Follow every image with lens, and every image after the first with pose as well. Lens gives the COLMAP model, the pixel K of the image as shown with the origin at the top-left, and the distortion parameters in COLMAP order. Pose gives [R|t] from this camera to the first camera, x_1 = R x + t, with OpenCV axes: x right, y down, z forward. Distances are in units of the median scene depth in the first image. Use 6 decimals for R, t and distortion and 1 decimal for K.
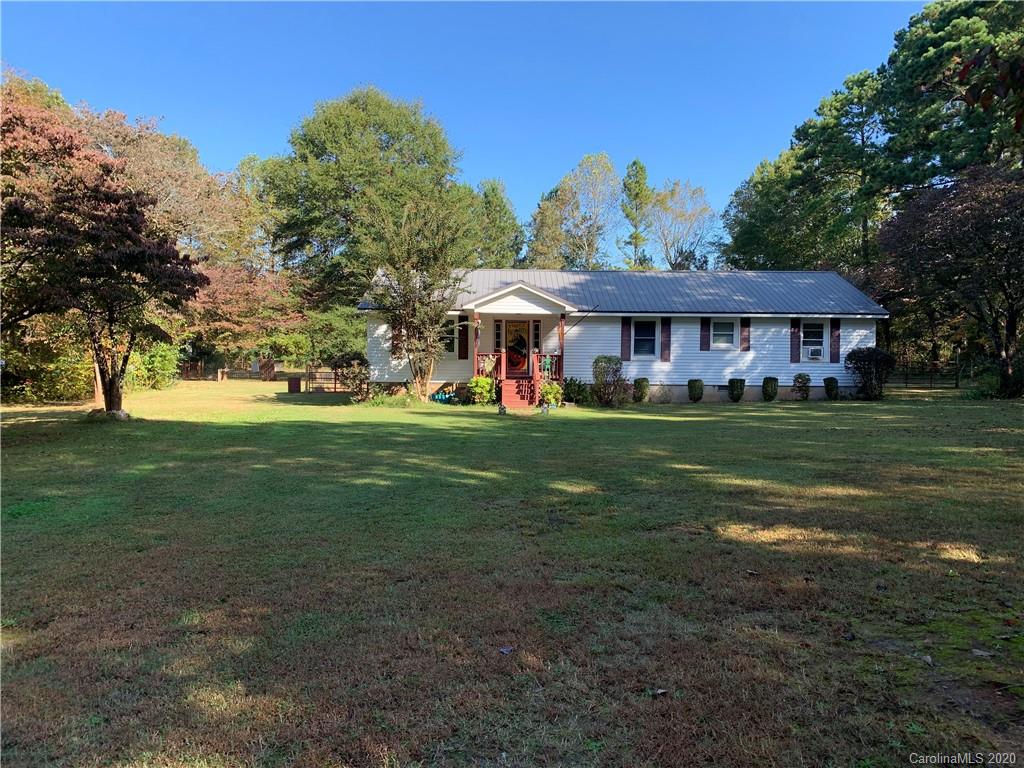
lens RADIAL K [[772.2, 0, 505.5], [0, 772.2, 376.7], [0, 0, 1]] dist [0.026852, -0.058254]
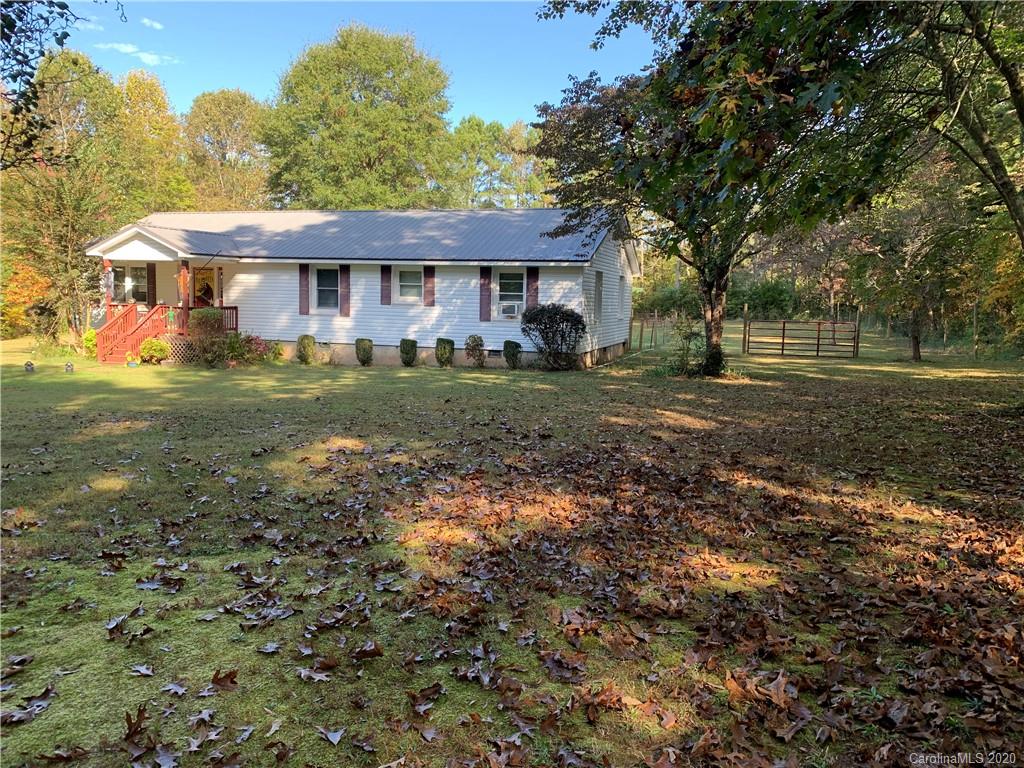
lens RADIAL K [[772.2, 0, 512.9], [0, 772.2, 384.2], [0, 0, 1]] dist [0.026852, -0.058254]
pose [[0.953636, 0.047061, -0.297260, 0.648129], [-0.024571, 0.996576, 0.078949, -0.017143], [0.299958, -0.067984, 0.951527, 0.228166]]
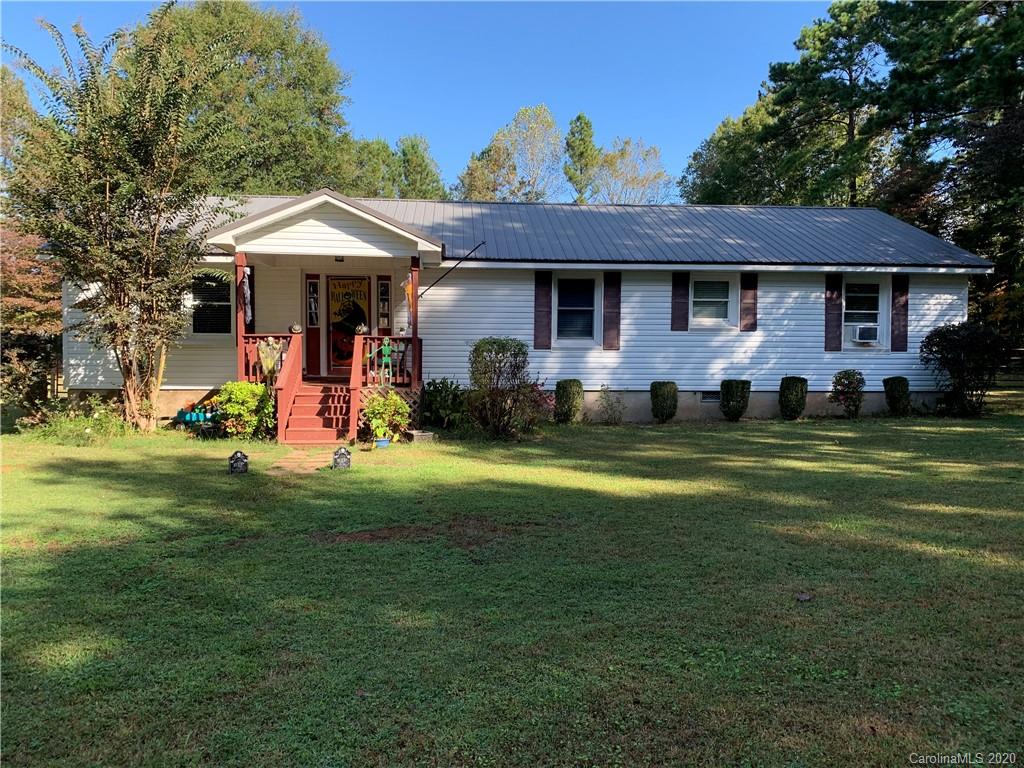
lens RADIAL K [[772.2, 0, 511.2], [0, 772.2, 387.6], [0, 0, 1]] dist [0.026852, -0.058254]
pose [[0.997552, -0.006084, 0.069663, 0.093894], [0.004084, 0.999576, 0.028814, -0.008408], [-0.069808, -0.028459, 0.997154, 0.438712]]
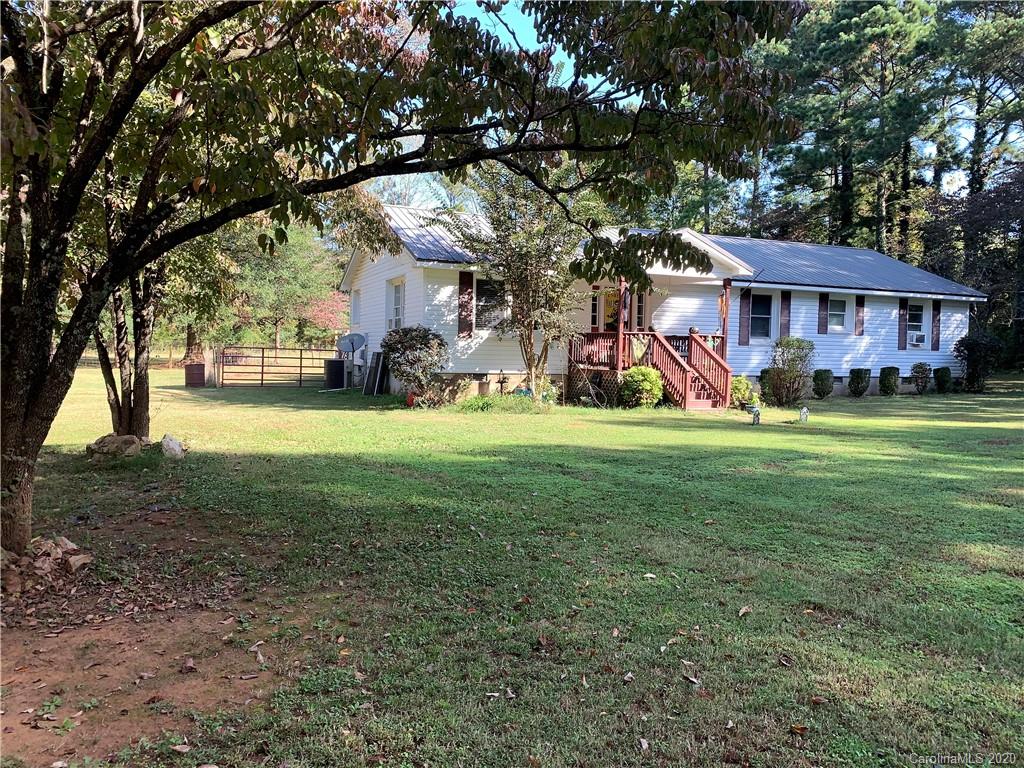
lens RADIAL K [[772.2, 0, 508.1], [0, 772.2, 384.6], [0, 0, 1]] dist [0.026852, -0.058254]
pose [[0.921932, -0.008022, 0.387268, -0.363490], [-0.002882, 0.999616, 0.027567, -0.001907], [-0.387340, -0.026531, 0.921555, 0.375377]]
